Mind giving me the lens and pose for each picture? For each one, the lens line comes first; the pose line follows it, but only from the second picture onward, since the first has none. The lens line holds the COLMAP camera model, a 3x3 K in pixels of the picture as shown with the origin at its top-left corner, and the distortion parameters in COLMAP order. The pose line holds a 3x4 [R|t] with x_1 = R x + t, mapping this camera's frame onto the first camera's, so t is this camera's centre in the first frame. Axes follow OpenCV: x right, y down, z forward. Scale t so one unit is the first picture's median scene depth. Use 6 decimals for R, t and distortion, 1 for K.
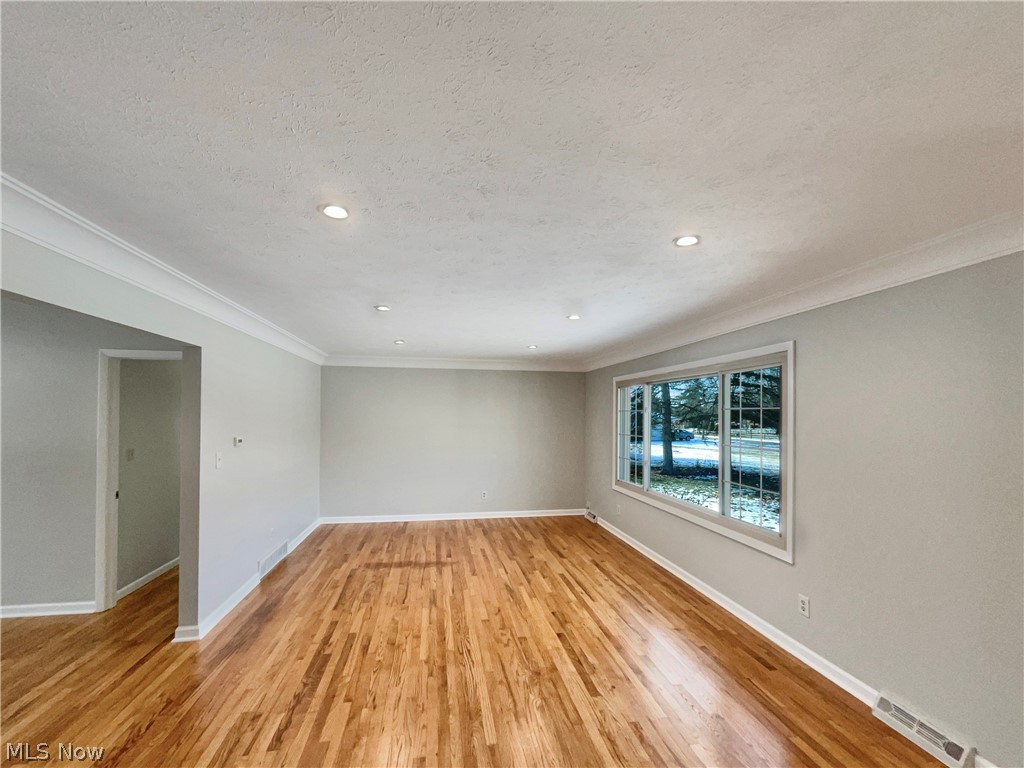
lens RADIAL K [[417.4, 0, 510.4], [0, 417.4, 390.4], [0, 0, 1]] dist [-0.000859, 0.000356]
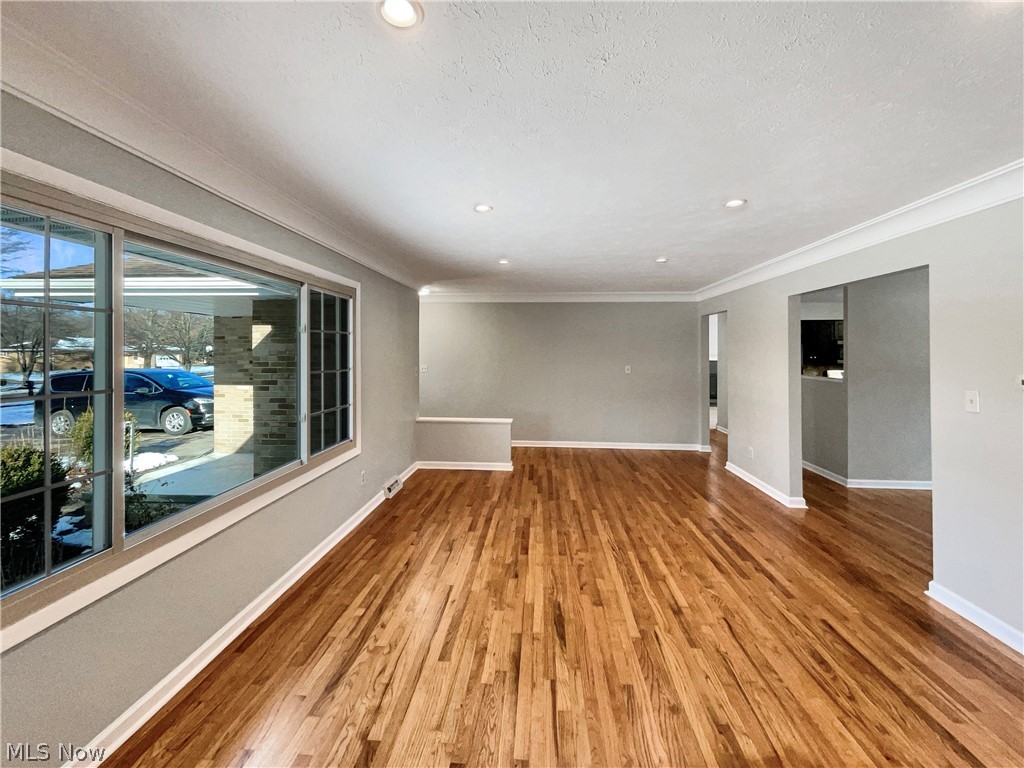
lens RADIAL K [[417.4, 0, 510.4], [0, 417.4, 390.4], [0, 0, 1]] dist [-0.000859, 0.000356]
pose [[-0.967596, -0.031787, 0.250494, -0.093563], [-0.024086, 0.999140, 0.033747, 0.153727], [-0.251351, 0.026620, -0.967530, 2.036066]]
